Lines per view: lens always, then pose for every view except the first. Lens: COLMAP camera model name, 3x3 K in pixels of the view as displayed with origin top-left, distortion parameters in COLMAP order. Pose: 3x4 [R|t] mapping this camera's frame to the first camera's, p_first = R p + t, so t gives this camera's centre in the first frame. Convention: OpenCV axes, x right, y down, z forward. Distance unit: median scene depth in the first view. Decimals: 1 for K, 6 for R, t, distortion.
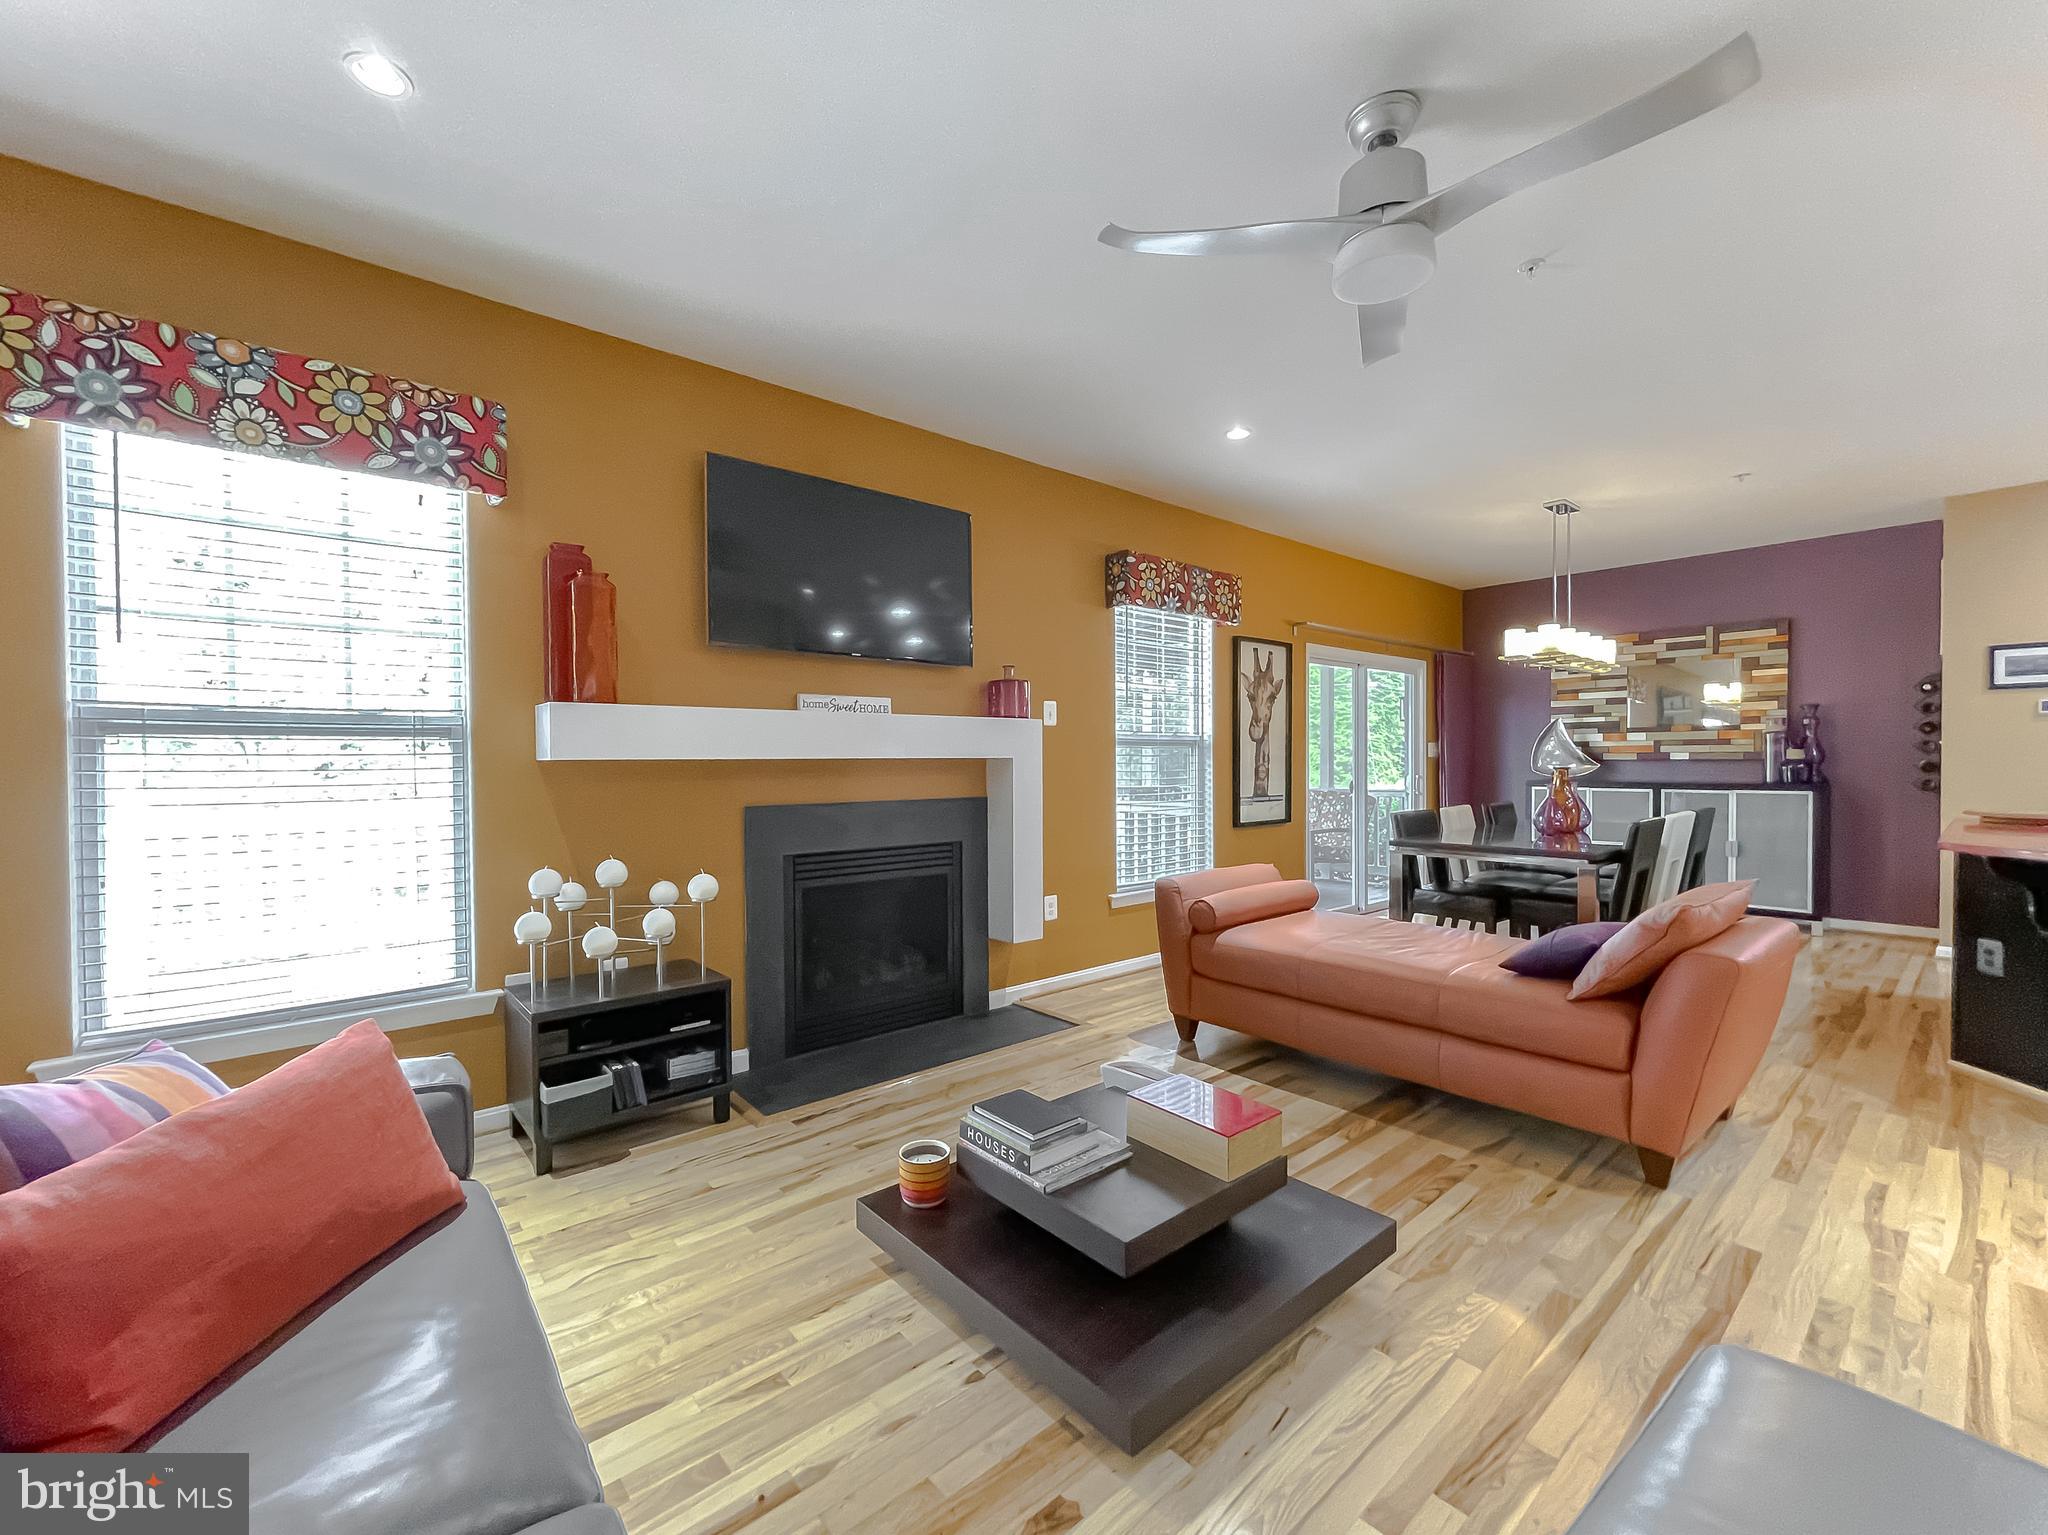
lens RADIAL K [[849.4, 0, 1017.3], [0, 849.4, 774.9], [0, 0, 1]] dist [-0.002620, 0.000684]
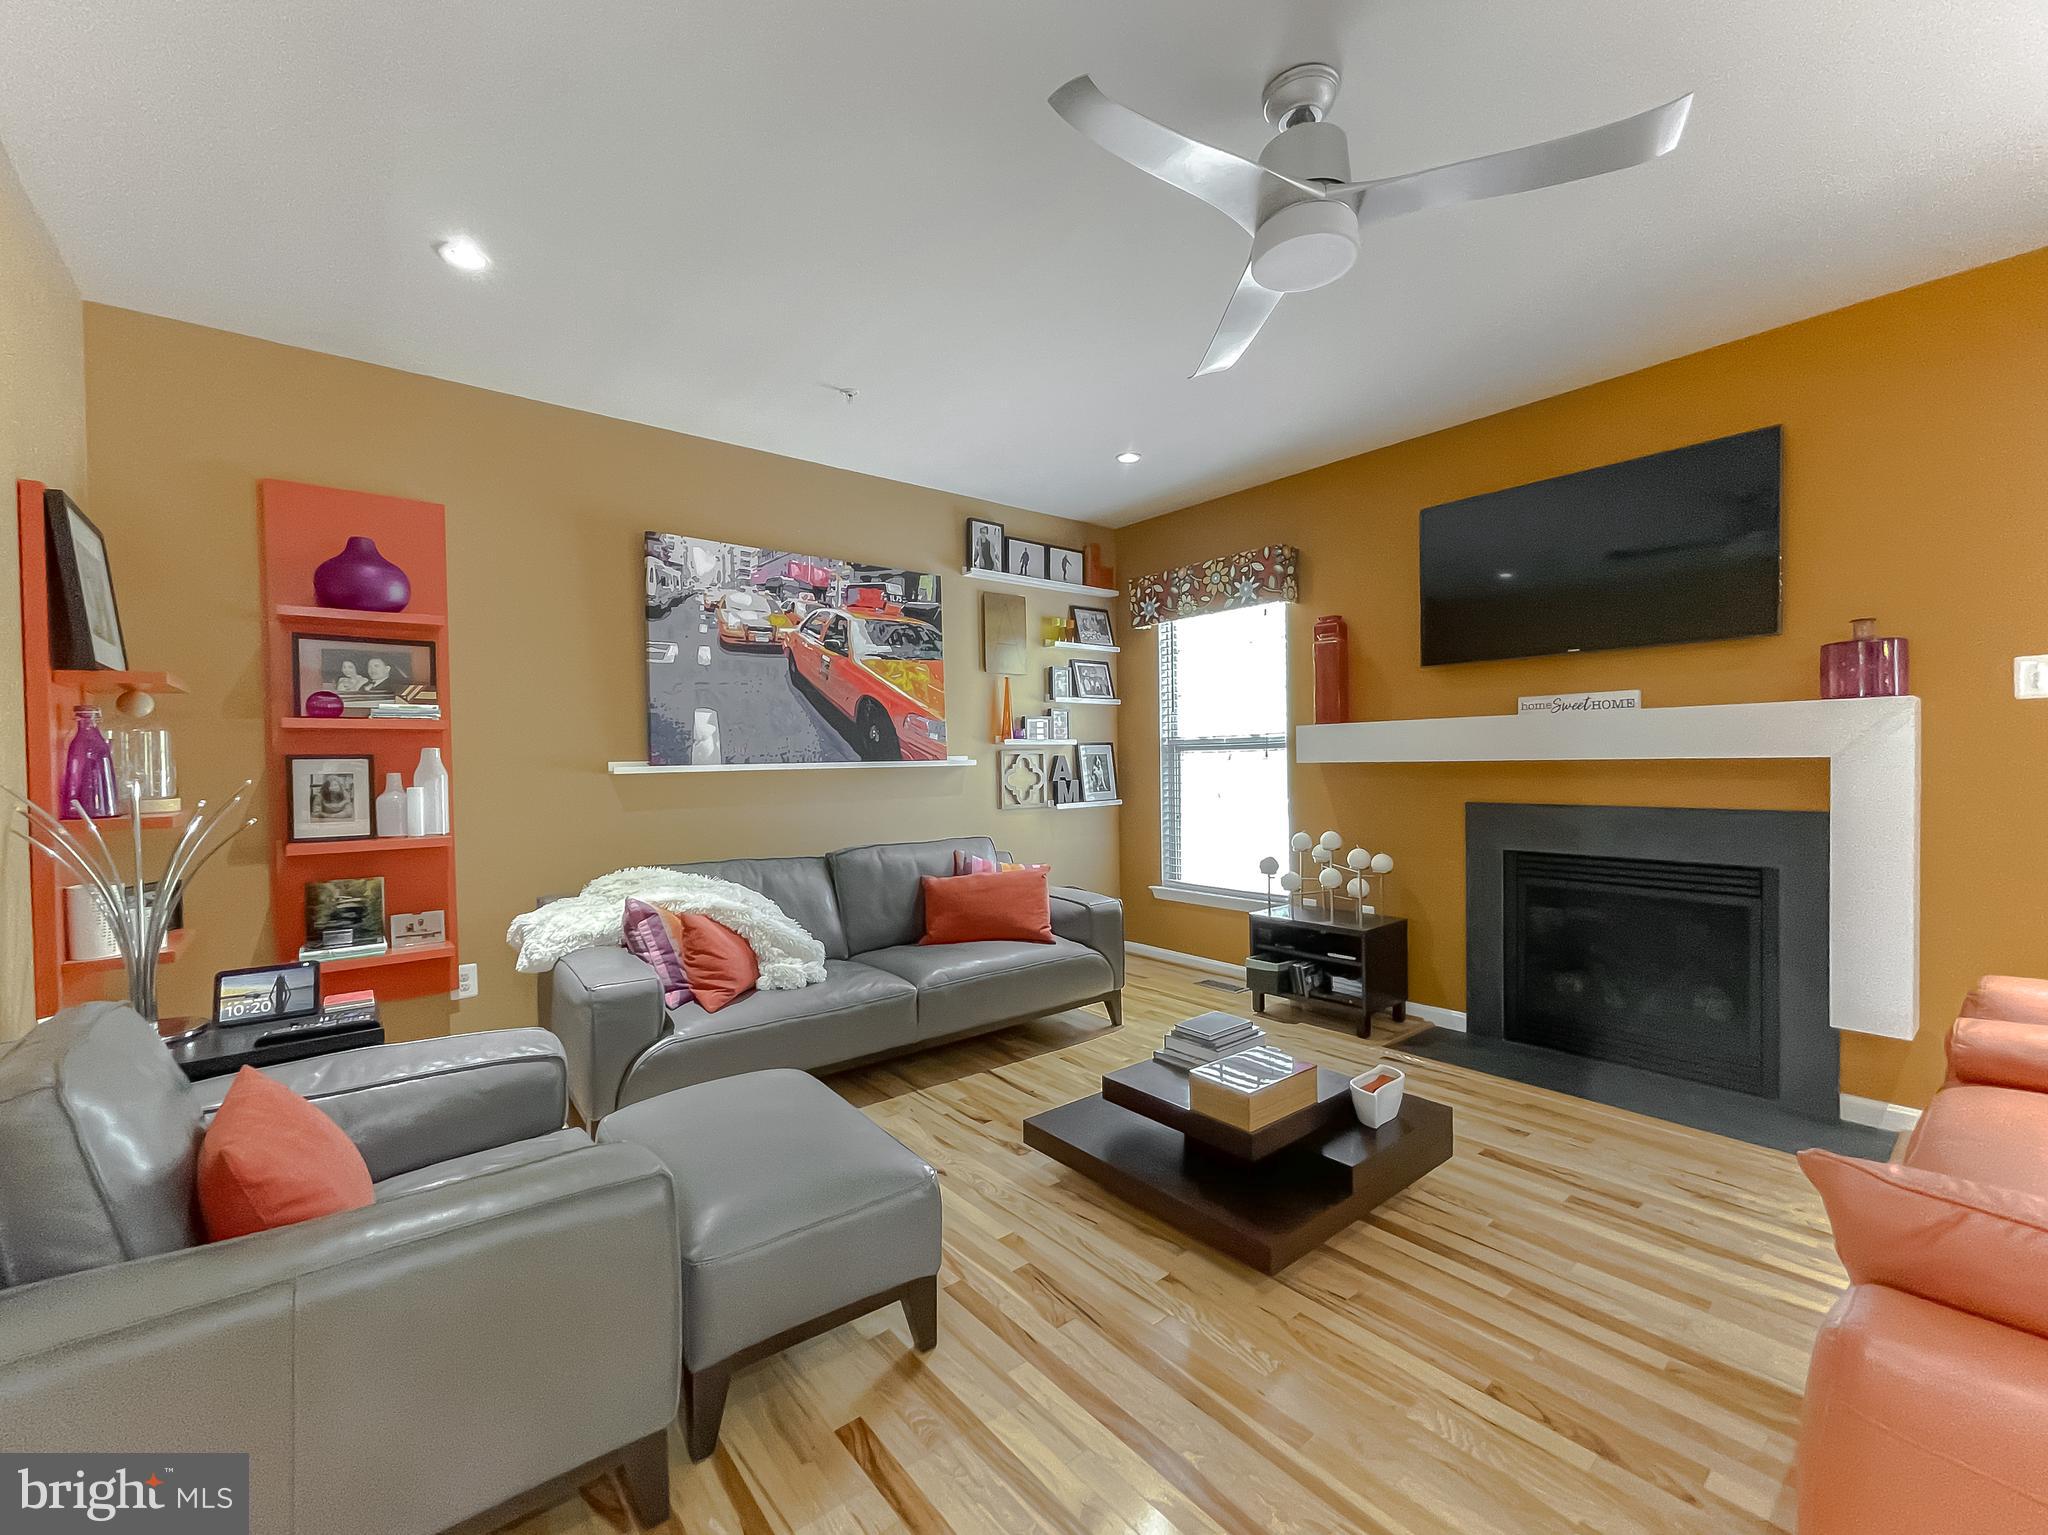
lens RADIAL K [[849.4, 0, 1017.3], [0, 849.4, 774.9], [0, 0, 1]] dist [-0.002620, 0.000684]
pose [[-0.026449, 0.024279, -0.999355, 0.557878], [0.002382, 0.999704, 0.024224, -0.018825], [0.999647, -0.001740, -0.026499, 0.286014]]
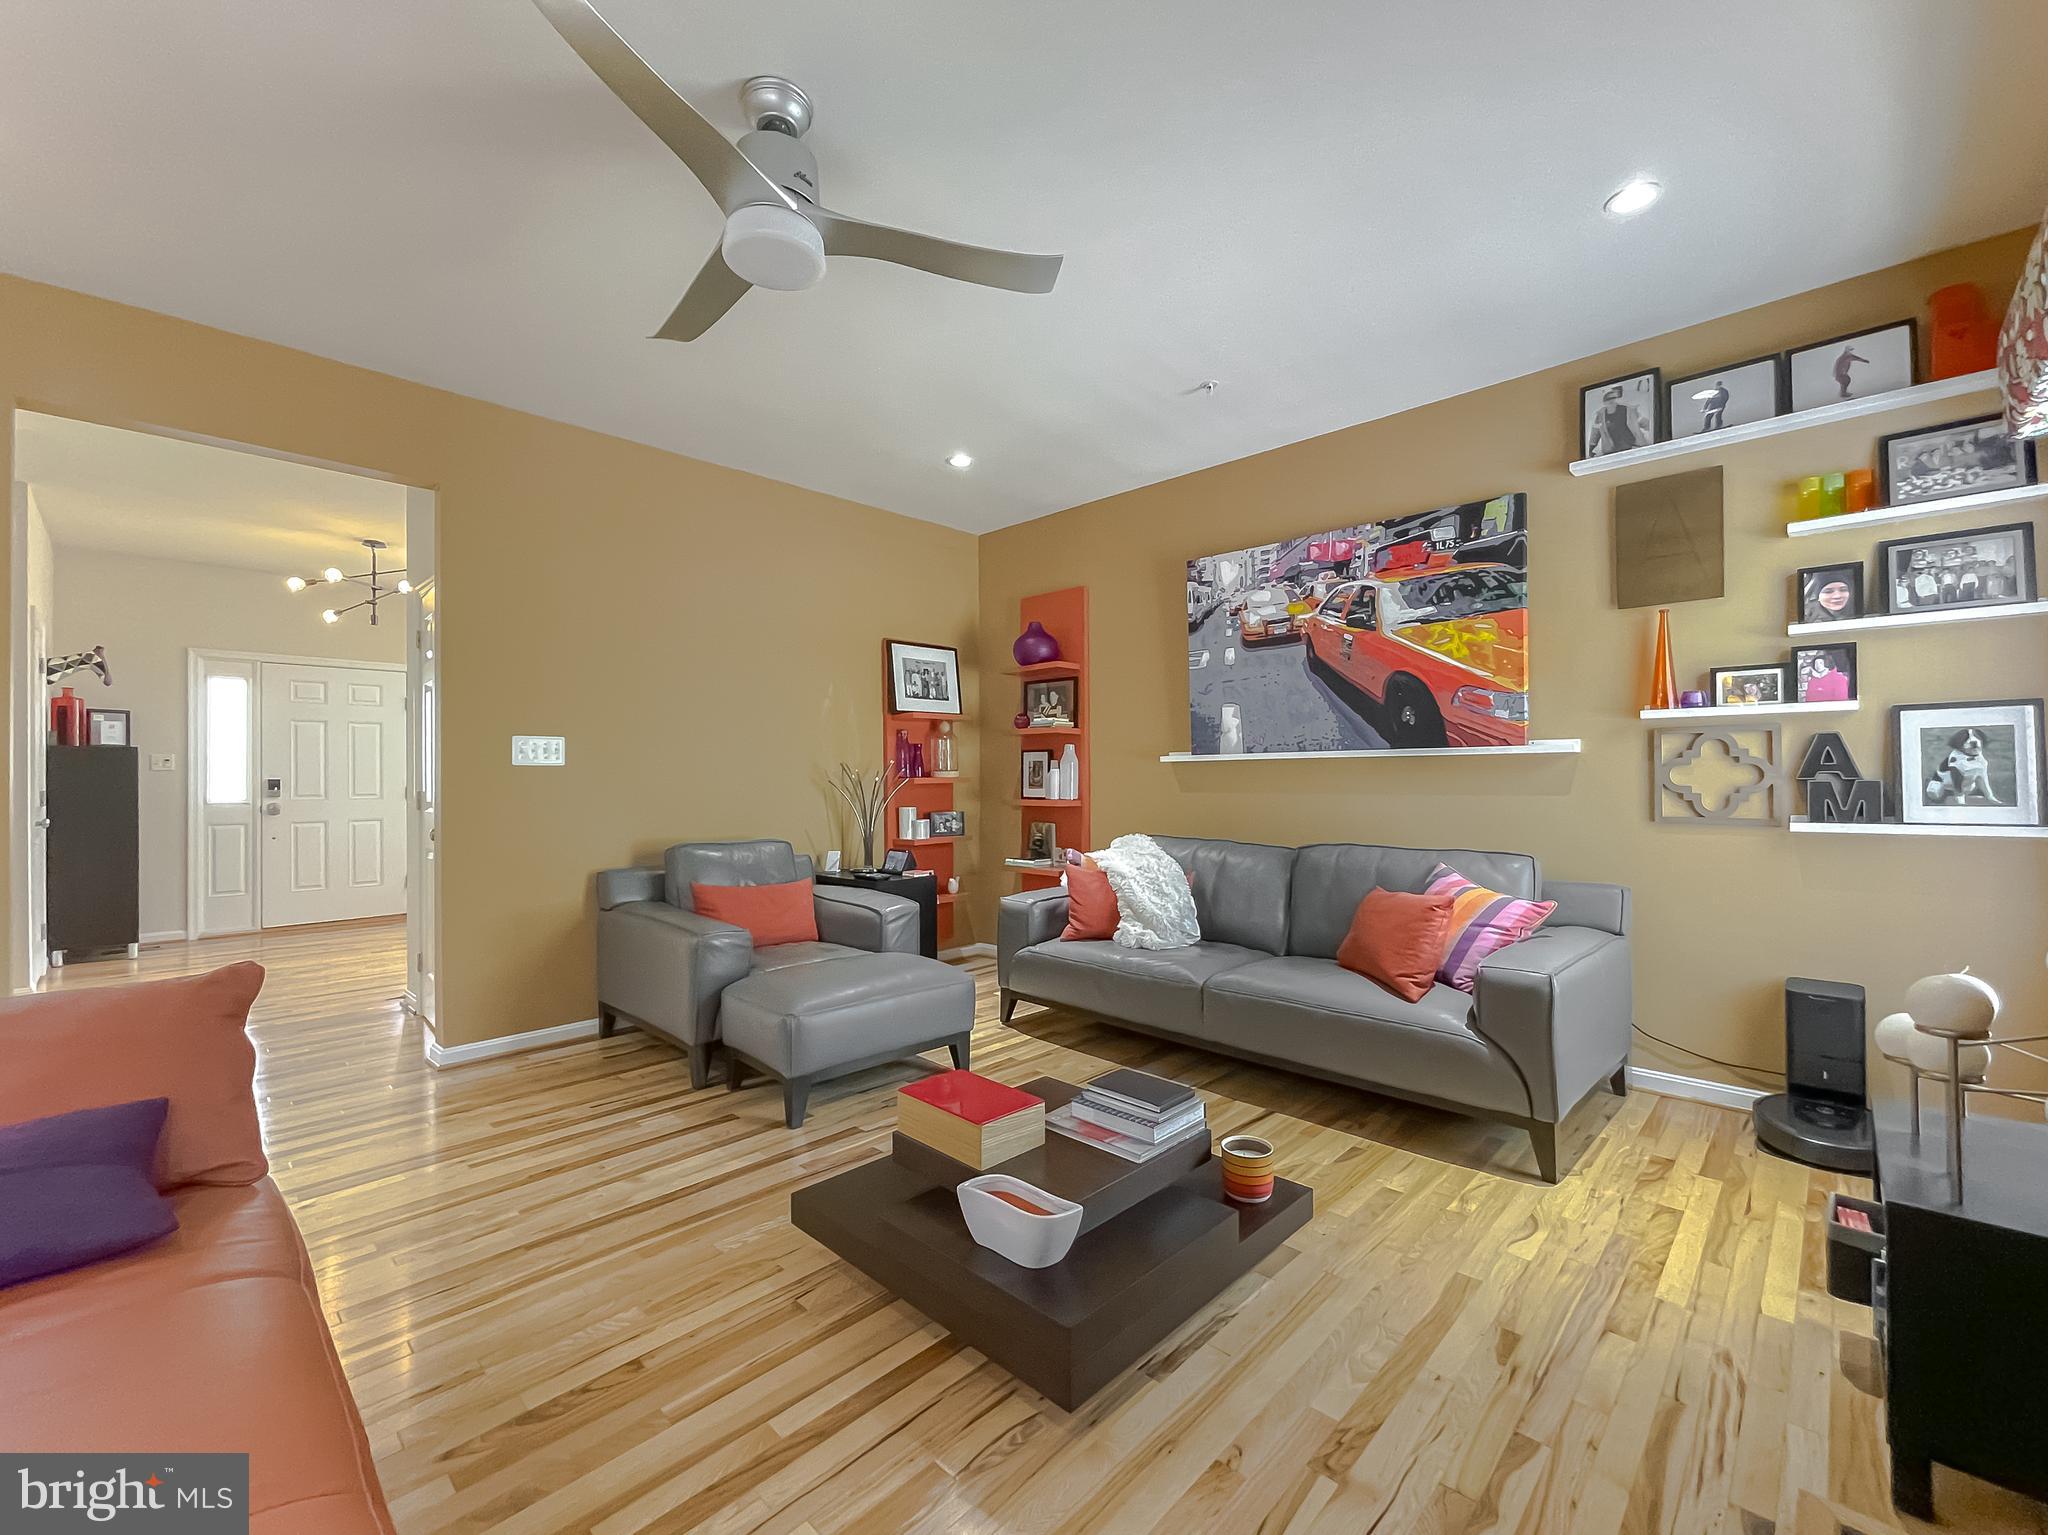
lens RADIAL K [[853.0, 0, 1010.2], [0, 853.0, 774.2], [0, 0, 1]] dist [-0.003530, -0.000427]
pose [[-0.996092, 0.011574, -0.087557, 0.102915], [0.010655, 0.999883, 0.010952, -0.001716], [0.087674, 0.009976, -0.996099, 0.810188]]
